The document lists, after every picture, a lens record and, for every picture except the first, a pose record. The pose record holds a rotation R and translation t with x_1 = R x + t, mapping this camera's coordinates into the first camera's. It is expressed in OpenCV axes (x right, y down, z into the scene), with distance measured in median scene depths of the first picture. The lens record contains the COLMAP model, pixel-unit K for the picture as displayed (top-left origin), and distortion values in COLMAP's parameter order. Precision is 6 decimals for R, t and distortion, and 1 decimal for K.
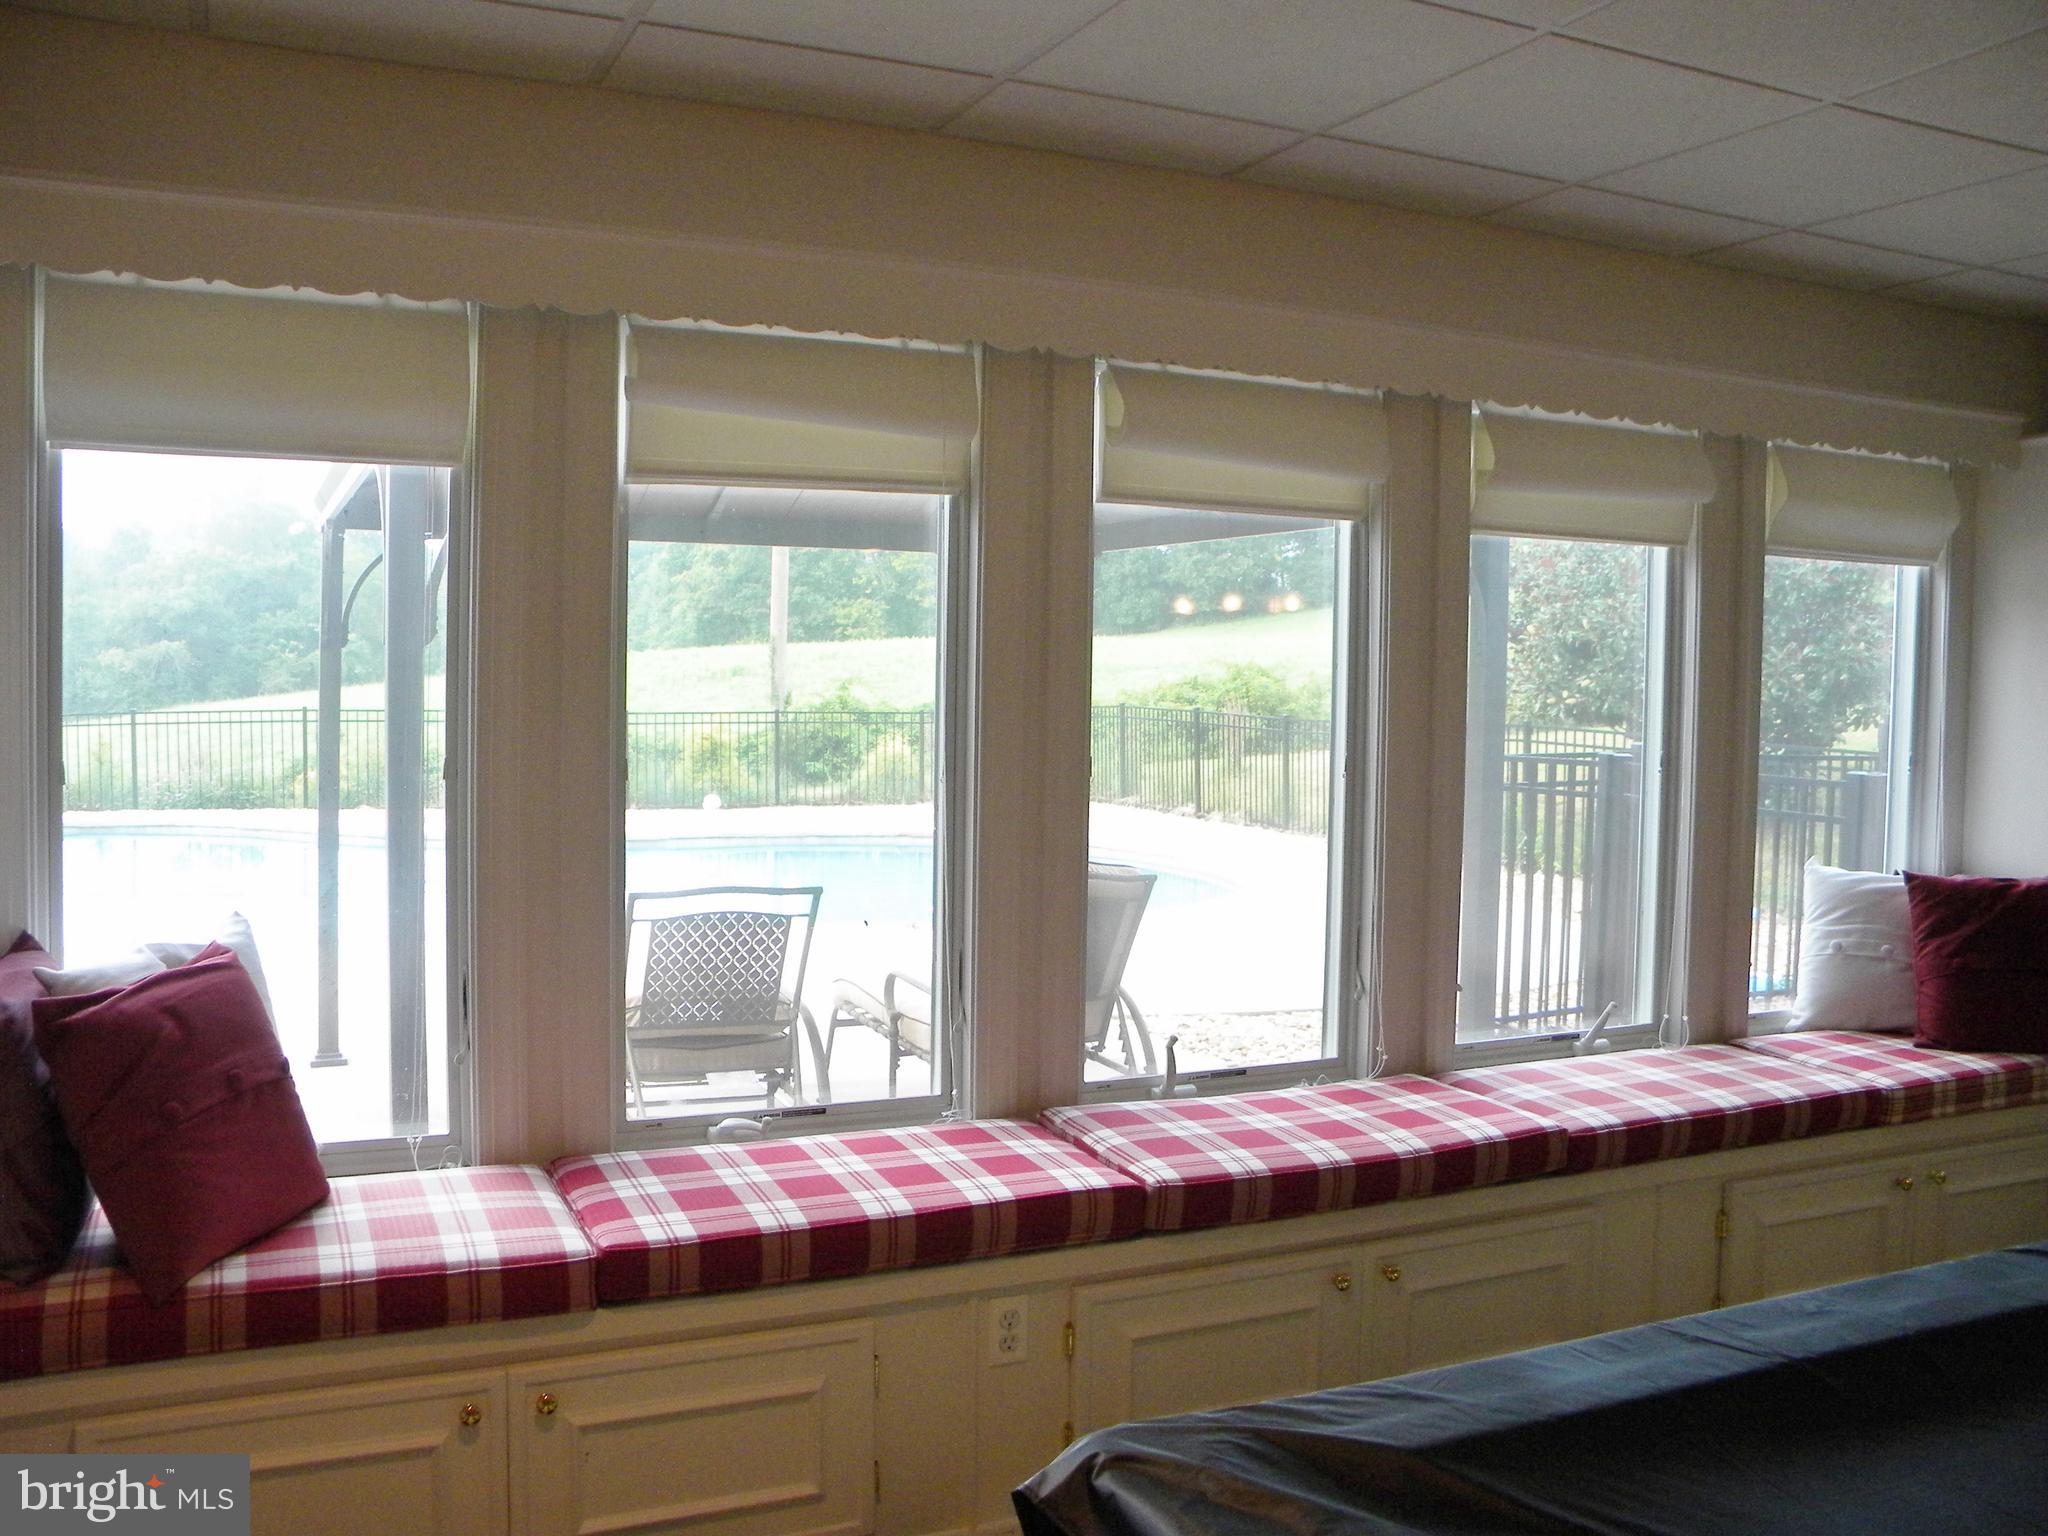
lens RADIAL K [[1787.2, 0, 995.1], [0, 1787.2, 724.3], [0, 0, 1]] dist [-0.175711, 0.183483]
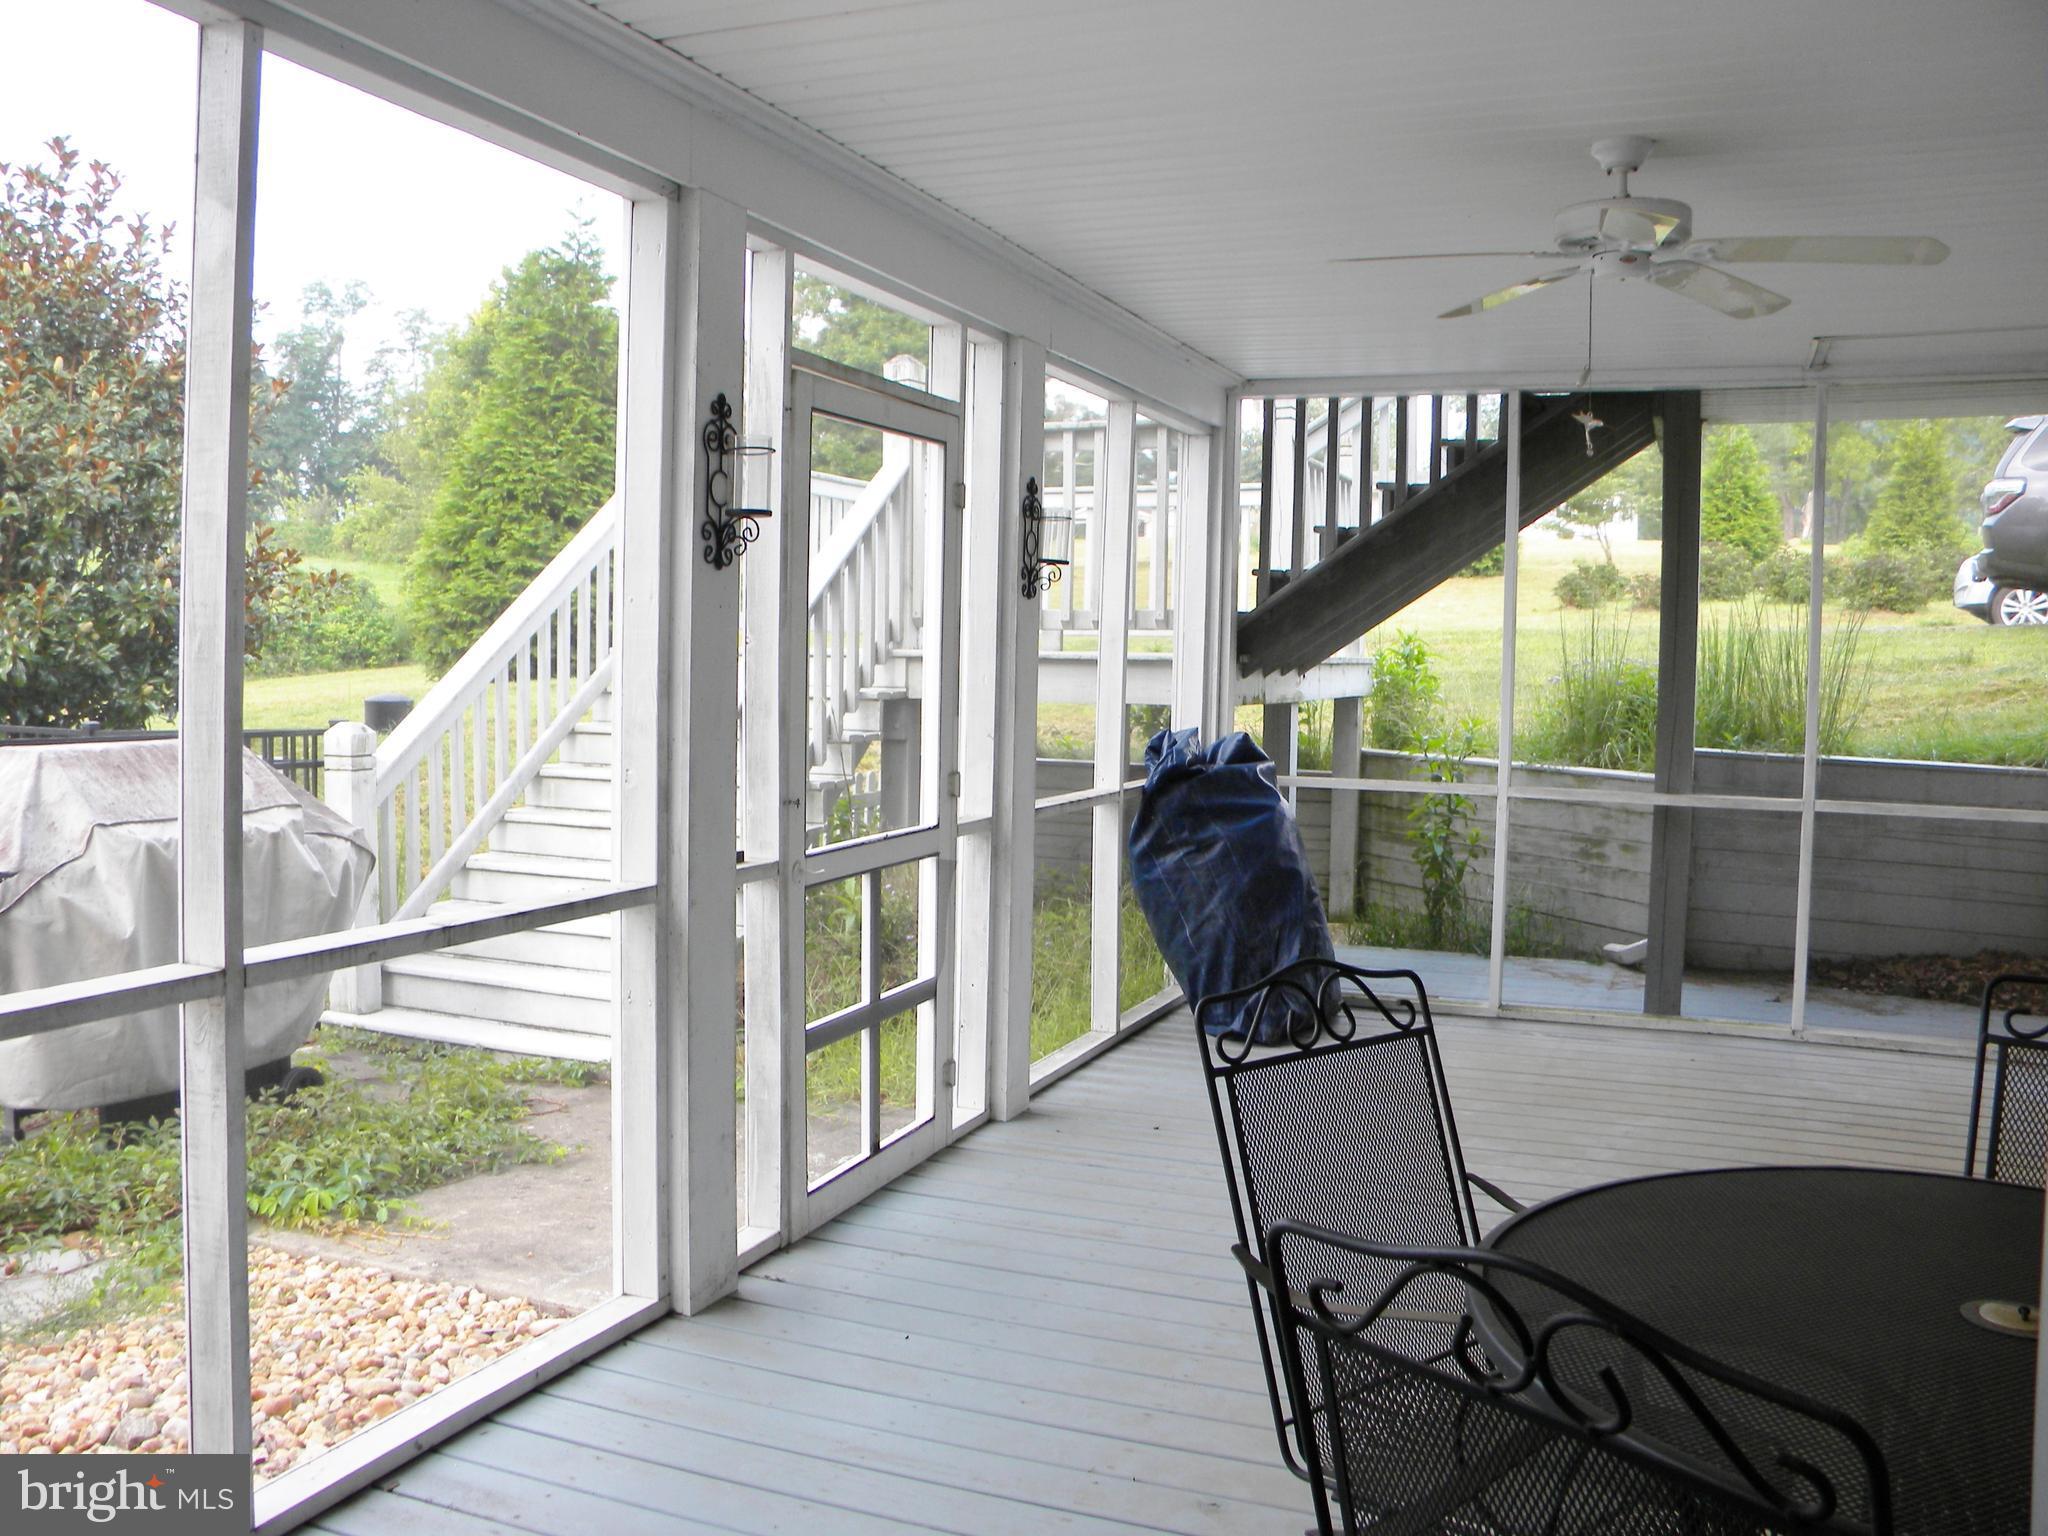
lens RADIAL K [[1781.8, 0, 975.7], [0, 1781.8, 721.9], [0, 0, 1]] dist [-0.168452, 0.129206]
pose [[0.737754, -0.035620, 0.674129, 0.732012], [0.024089, 0.999360, 0.026442, 0.010166], [-0.674639, -0.003269, 0.738140, 0.601872]]
